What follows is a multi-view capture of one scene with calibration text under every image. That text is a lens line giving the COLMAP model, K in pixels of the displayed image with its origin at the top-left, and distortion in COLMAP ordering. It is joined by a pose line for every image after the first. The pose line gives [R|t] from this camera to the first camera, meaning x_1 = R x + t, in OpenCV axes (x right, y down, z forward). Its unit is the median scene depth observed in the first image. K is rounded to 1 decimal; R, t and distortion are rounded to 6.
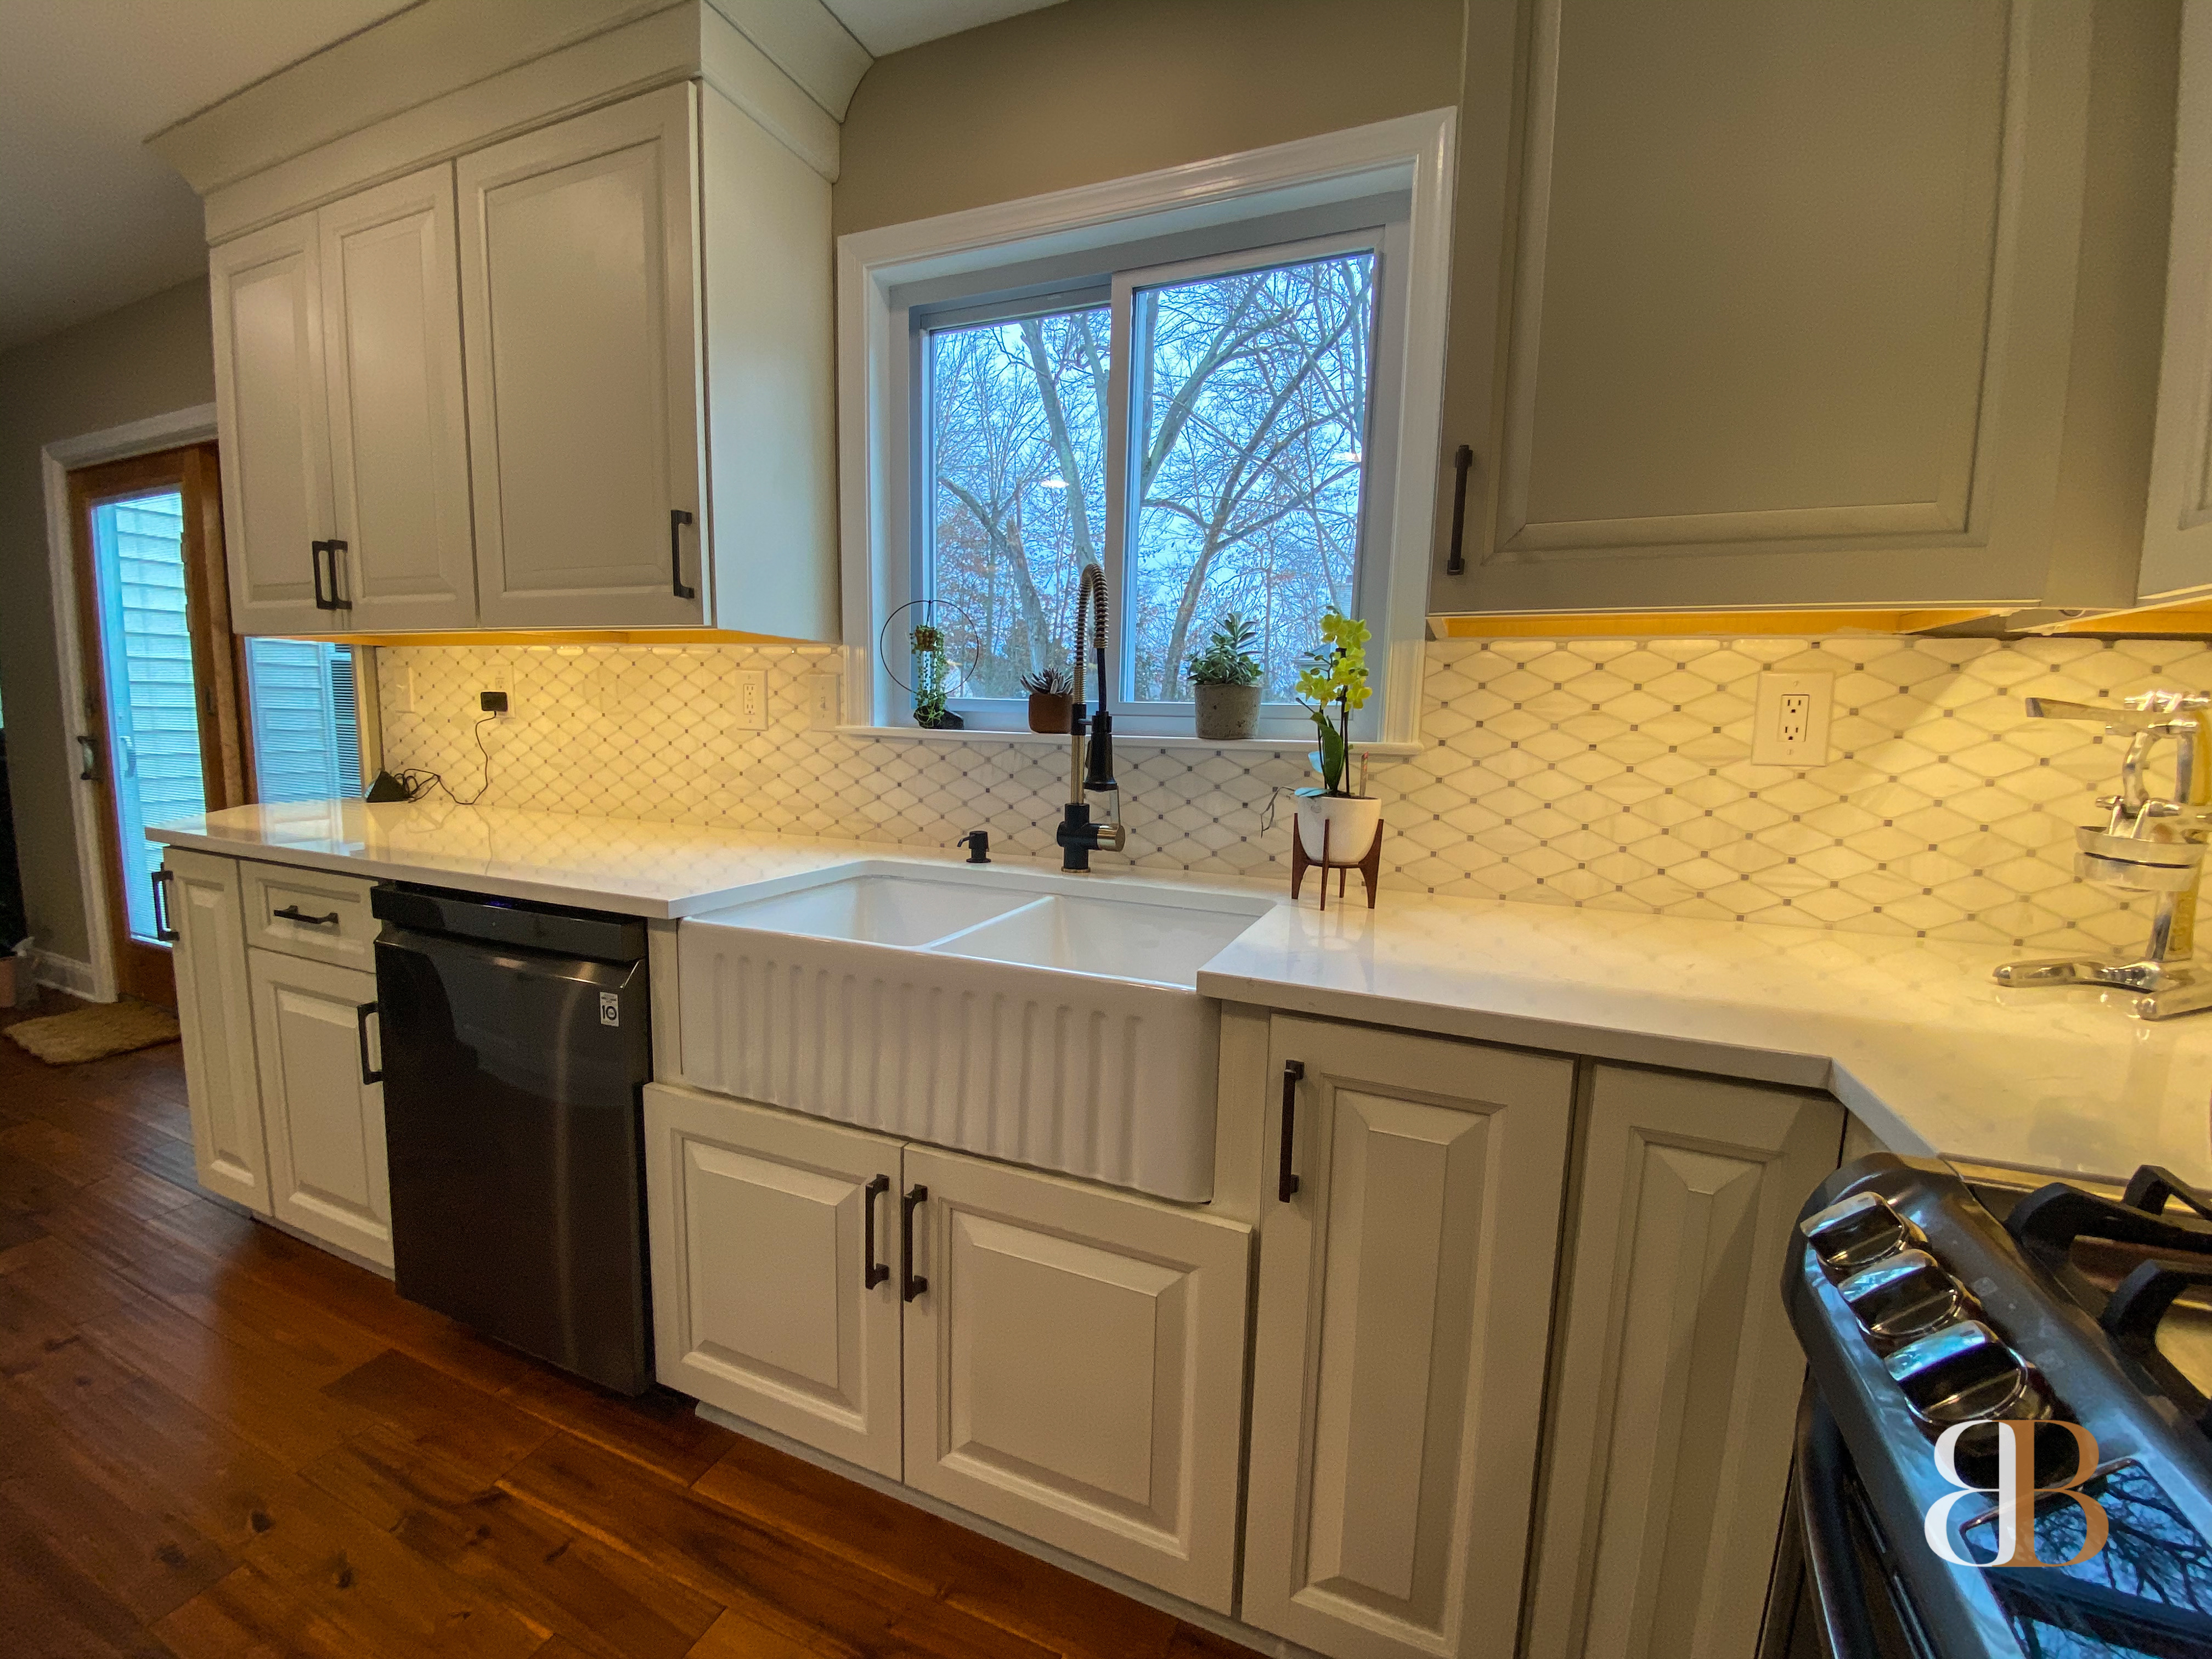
lens RADIAL K [[900.1, 0, 1106.9], [0, 900.1, 836.1], [0, 0, 1]] dist [0.022674, -0.021907]
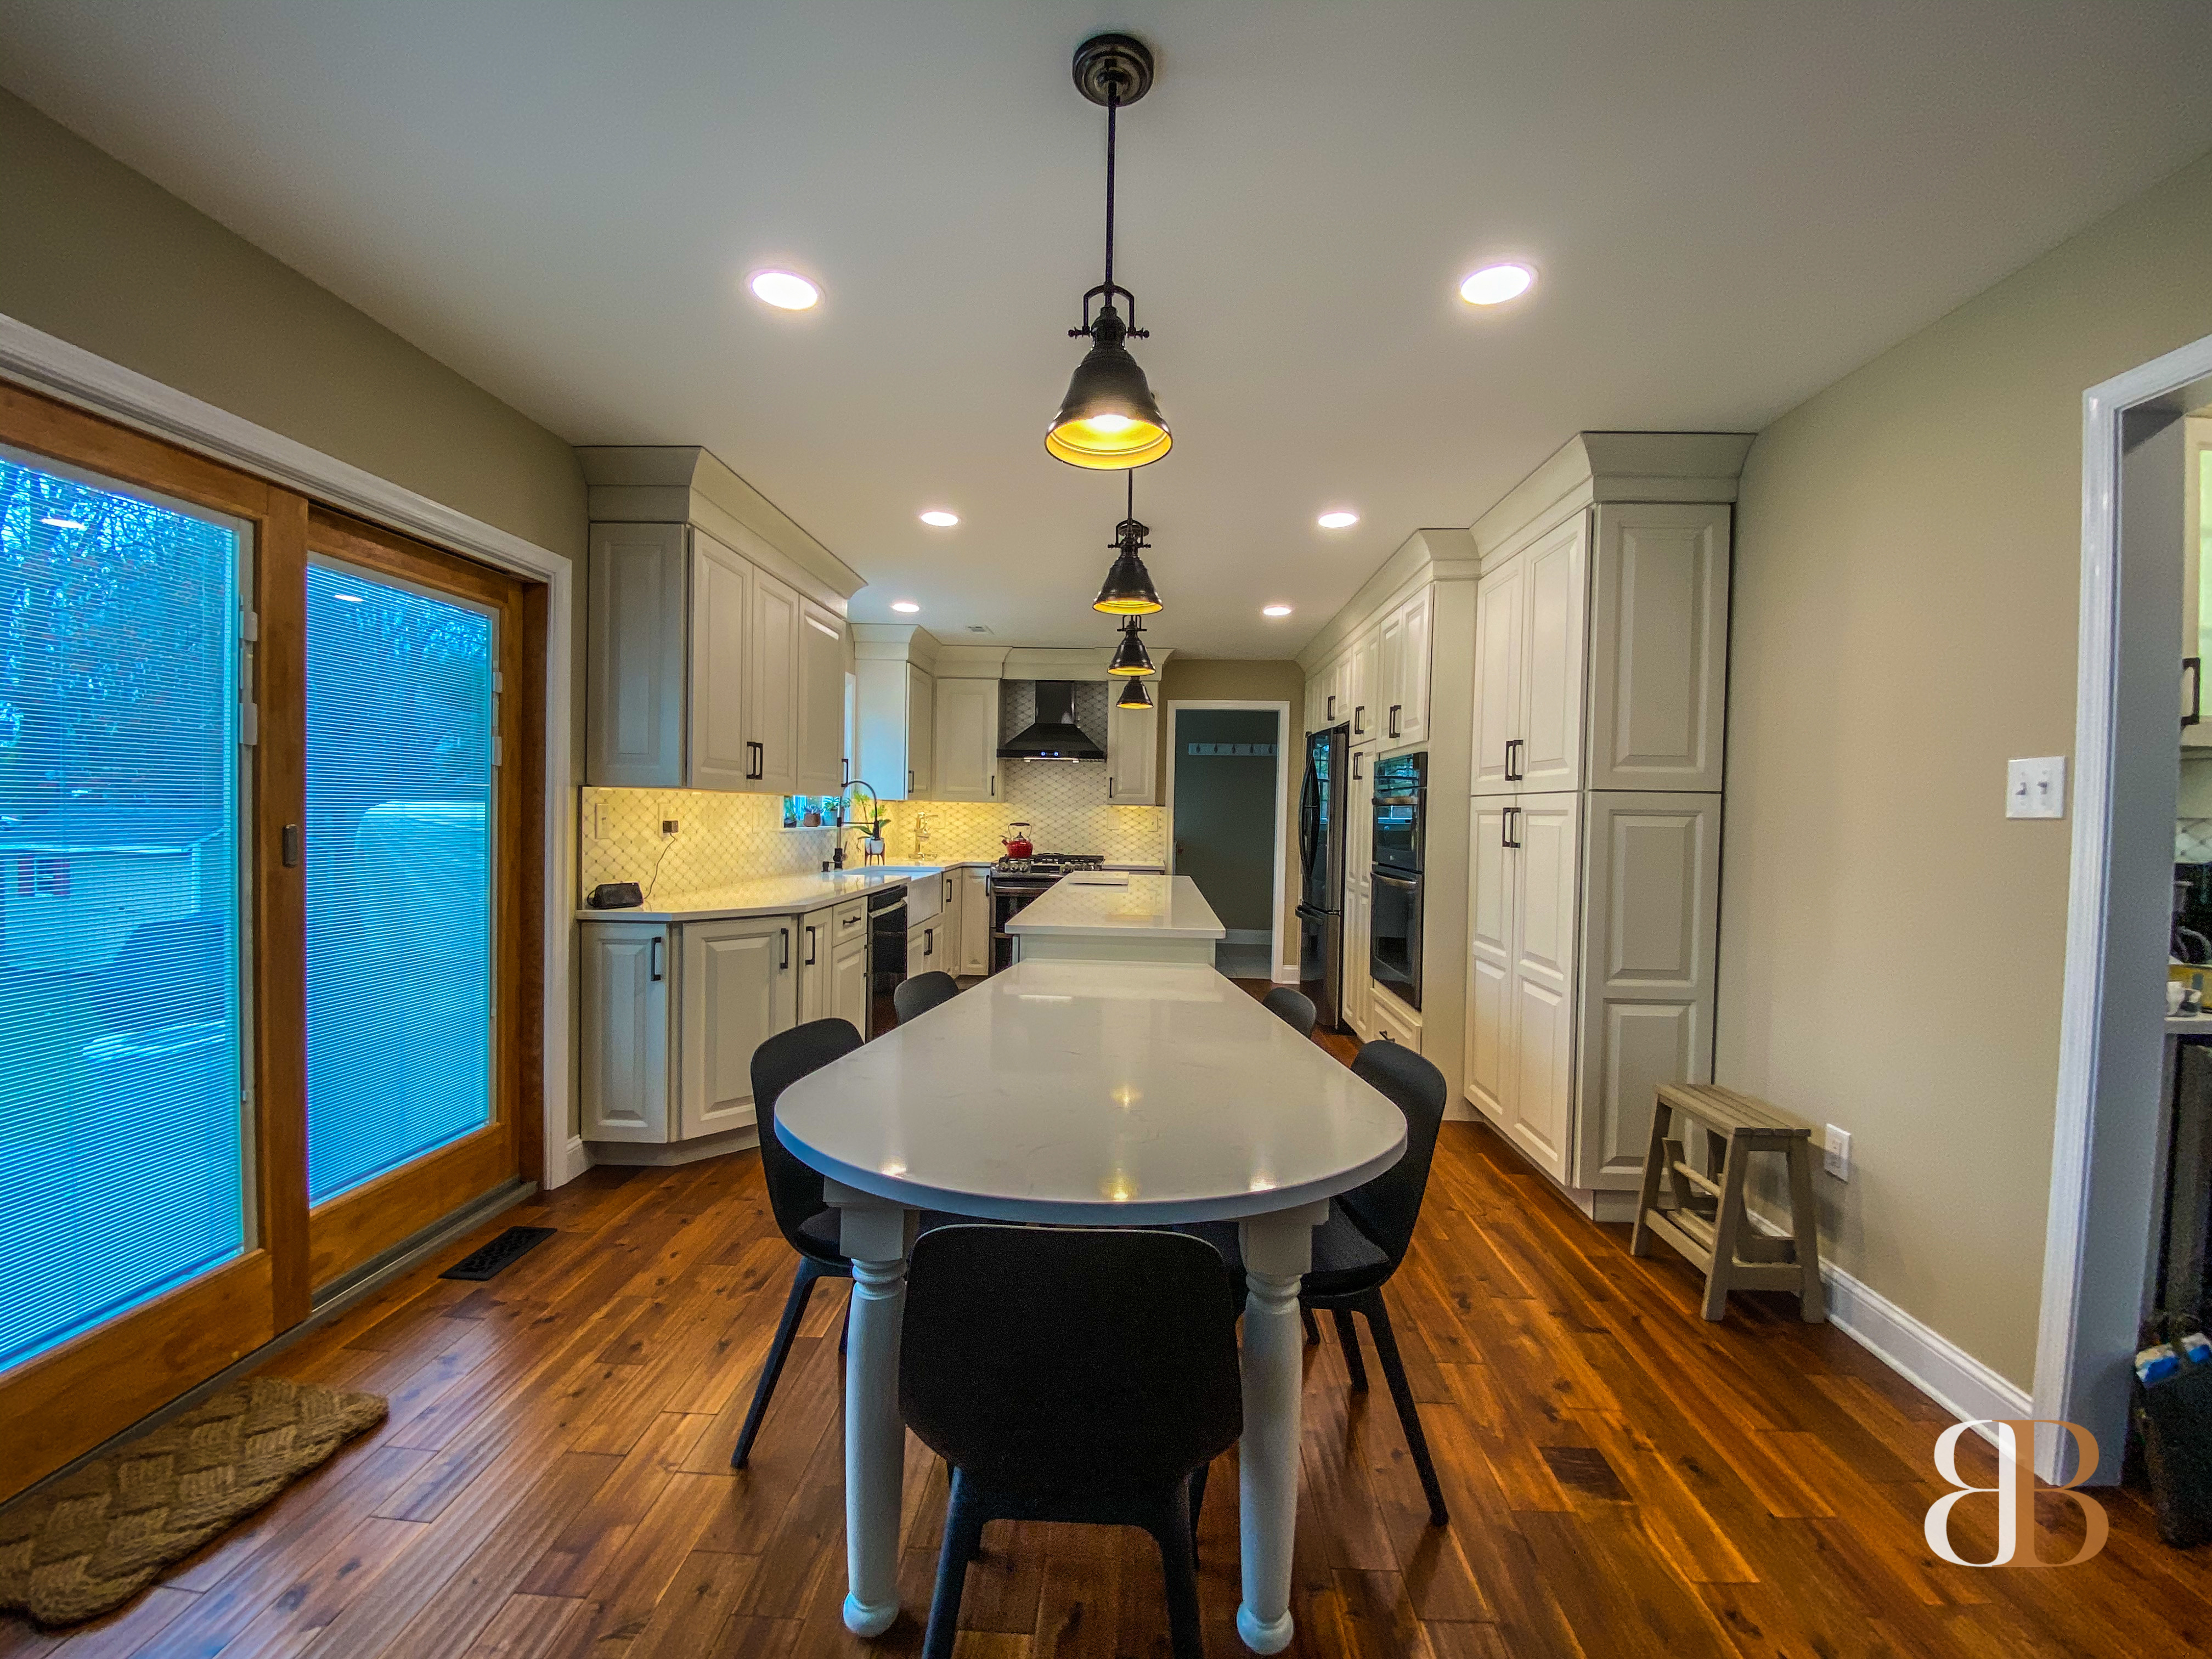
lens RADIAL K [[893.3, 0, 1104.6], [0, 893.3, 836.3], [0, 0, 1]] dist [0.021790, -0.021360]
pose [[-0.339052, -0.058712, 0.938934, -3.392924], [0.090912, 0.991335, 0.094817, -0.300350], [-0.936365, 0.117509, -0.330777, 1.168866]]
